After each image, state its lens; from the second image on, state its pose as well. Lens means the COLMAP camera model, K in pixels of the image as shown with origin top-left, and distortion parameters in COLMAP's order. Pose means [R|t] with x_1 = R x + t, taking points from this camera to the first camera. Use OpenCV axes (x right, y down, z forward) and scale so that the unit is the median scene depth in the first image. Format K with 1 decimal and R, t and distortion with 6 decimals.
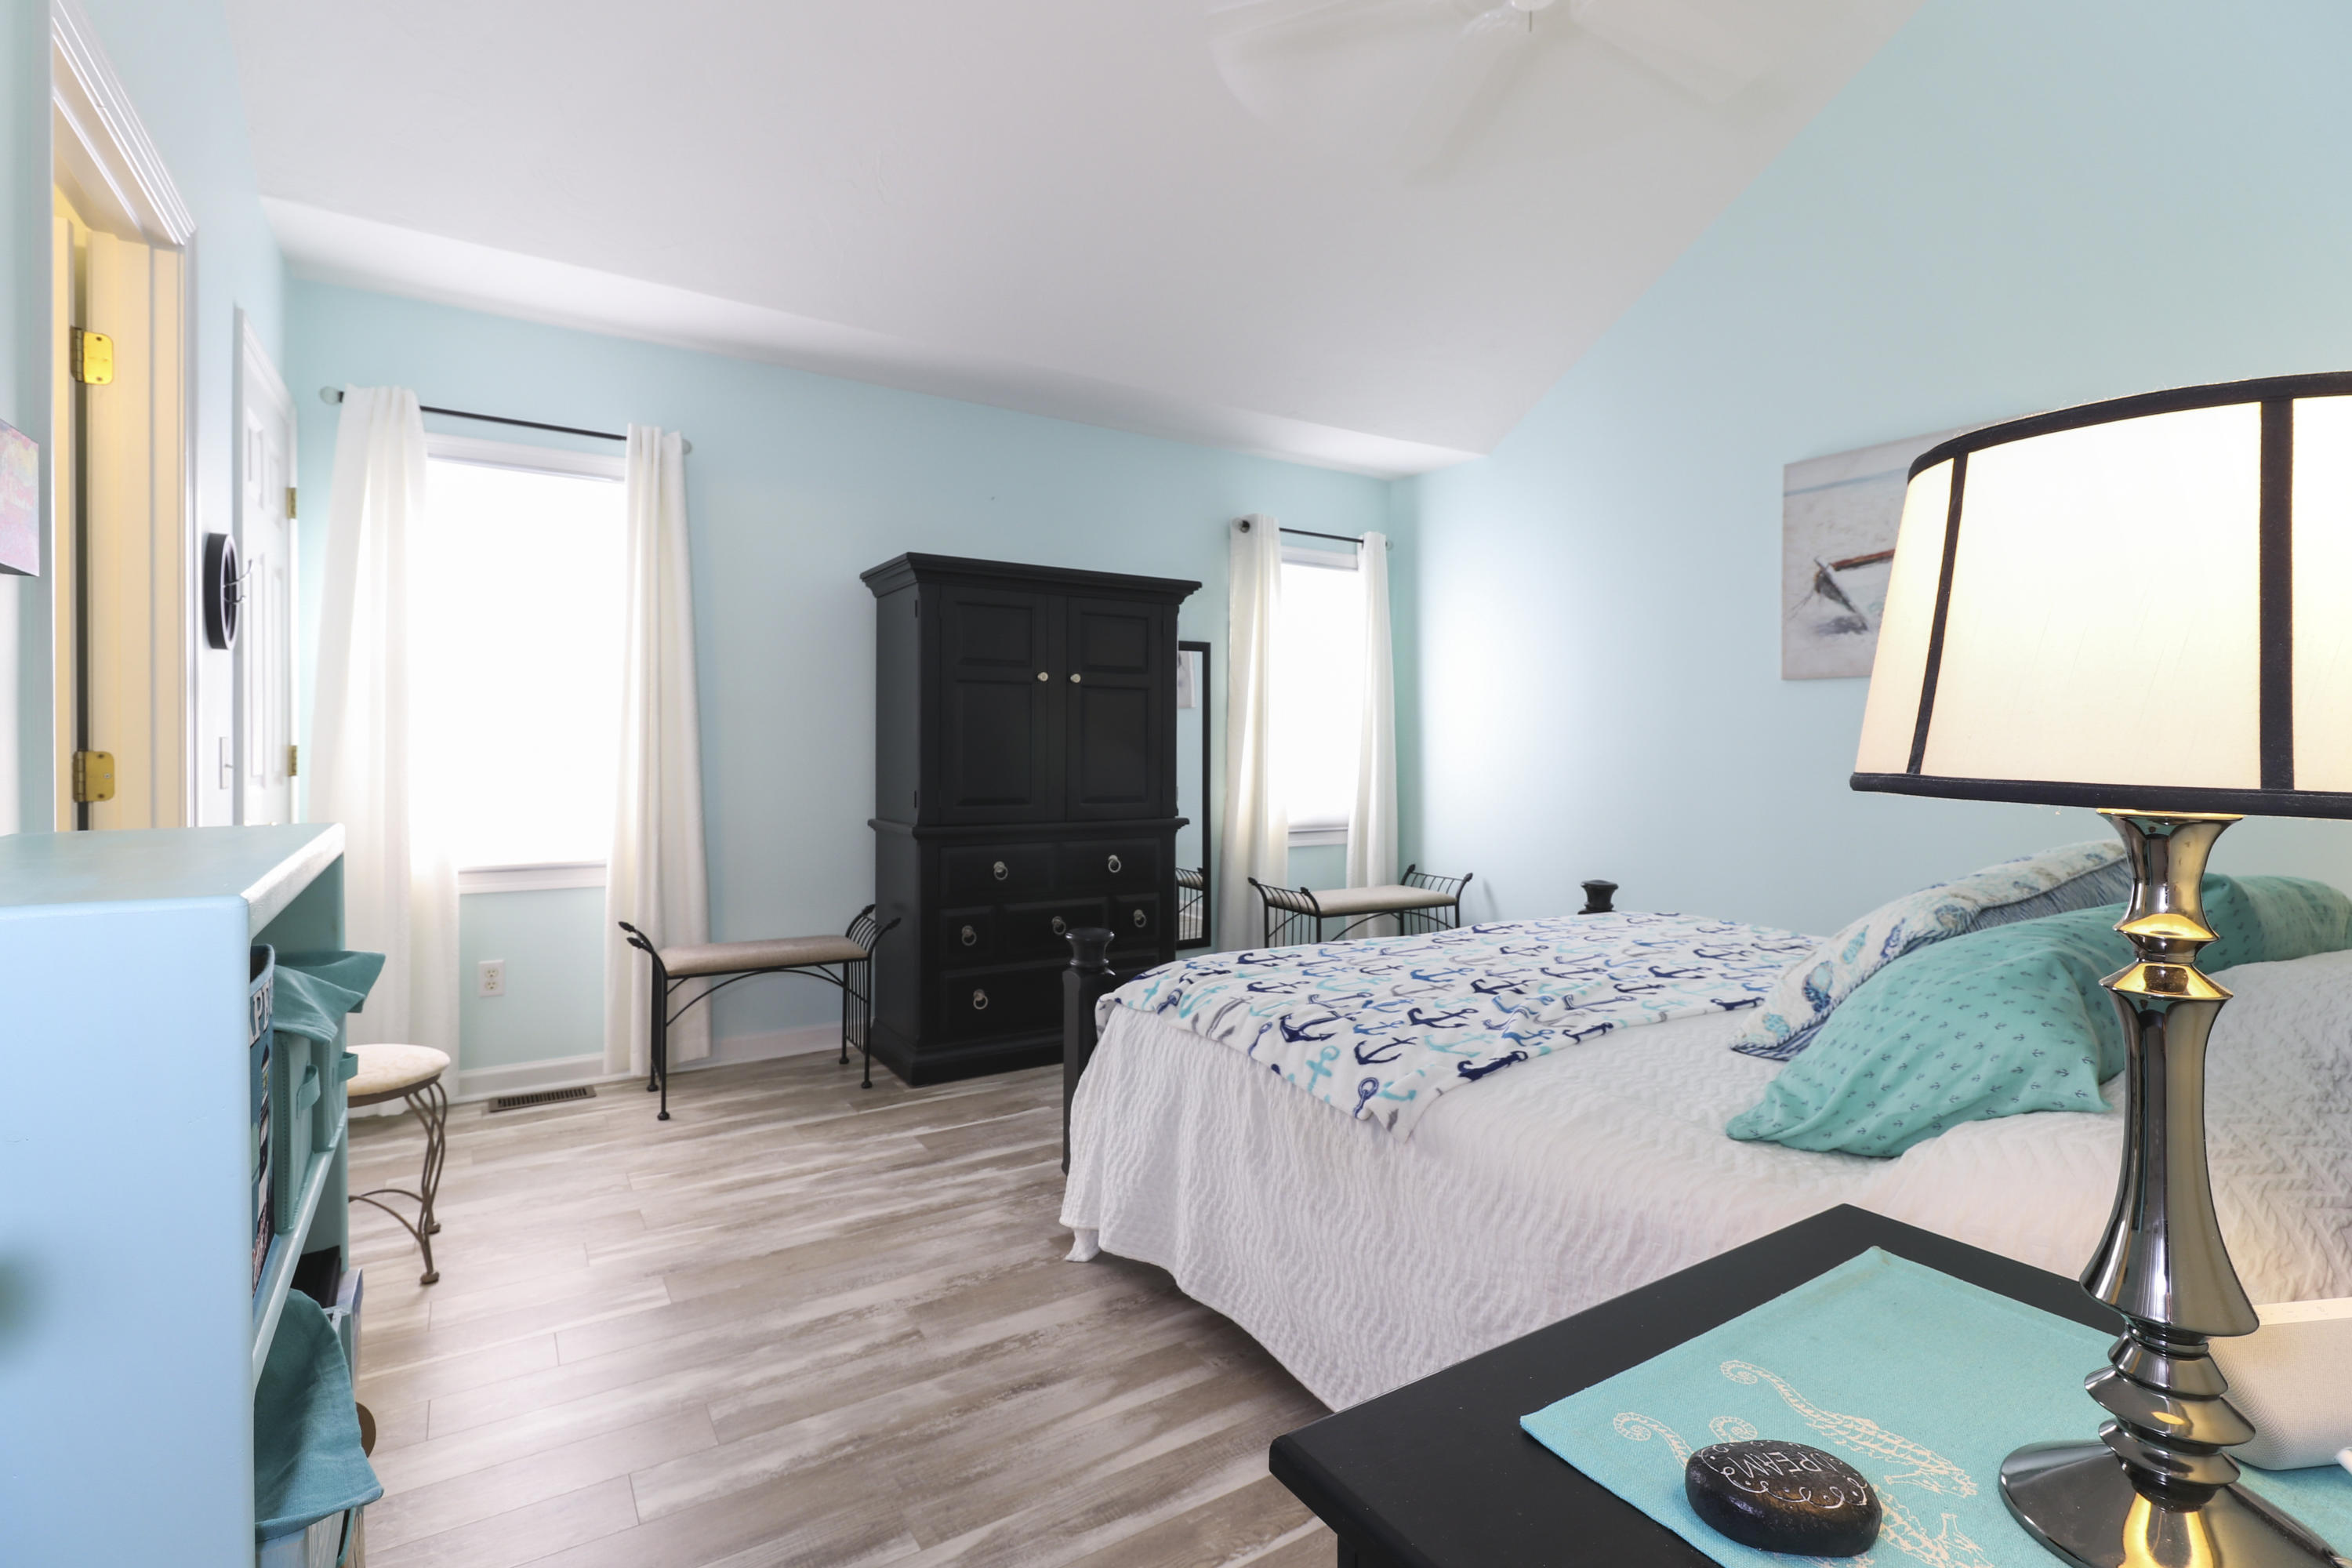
lens RADIAL K [[1081.8, 0, 1149.7], [0, 1081.8, 734.5], [0, 0, 1]] dist [0.019657, -0.011943]
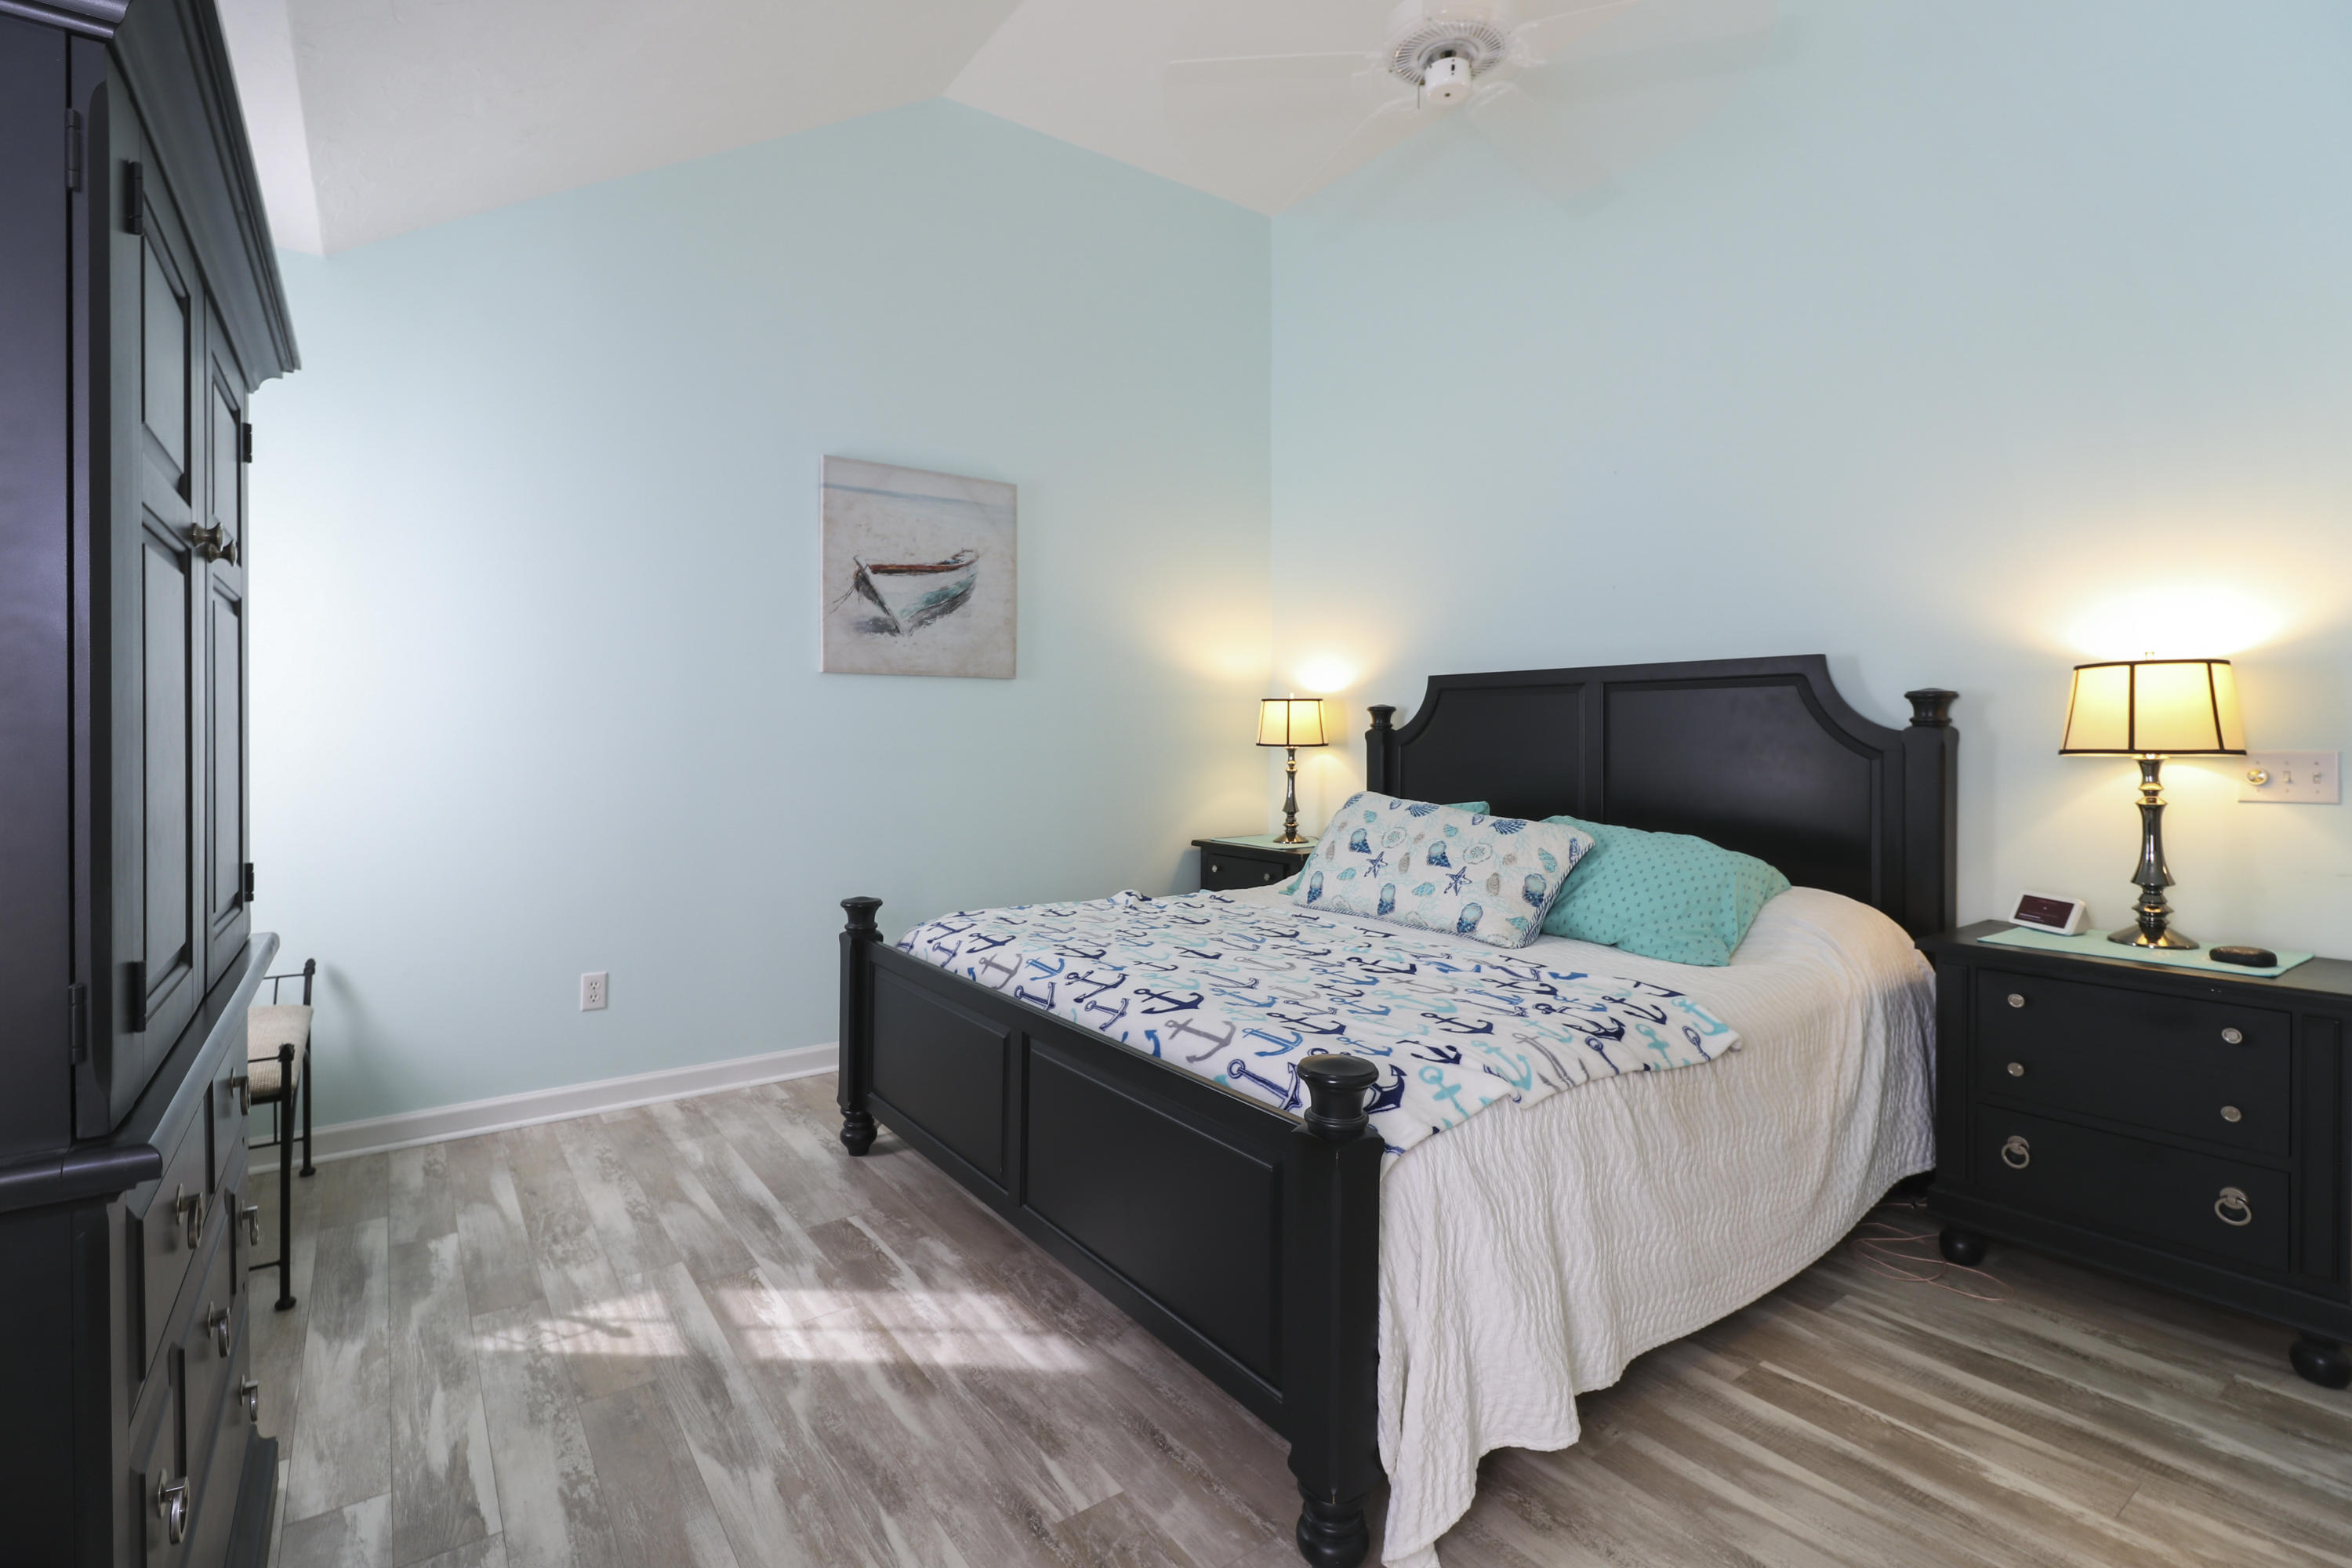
lens RADIAL K [[1081.8, 0, 1178.0], [0, 1081.8, 733.6], [0, 0, 1]] dist [0.019657, -0.011943]
pose [[-0.069844, -0.005475, 0.997543, -0.443616], [-0.005884, 0.999970, 0.005077, -0.001561], [-0.997541, -0.005515, -0.069874, 0.779827]]
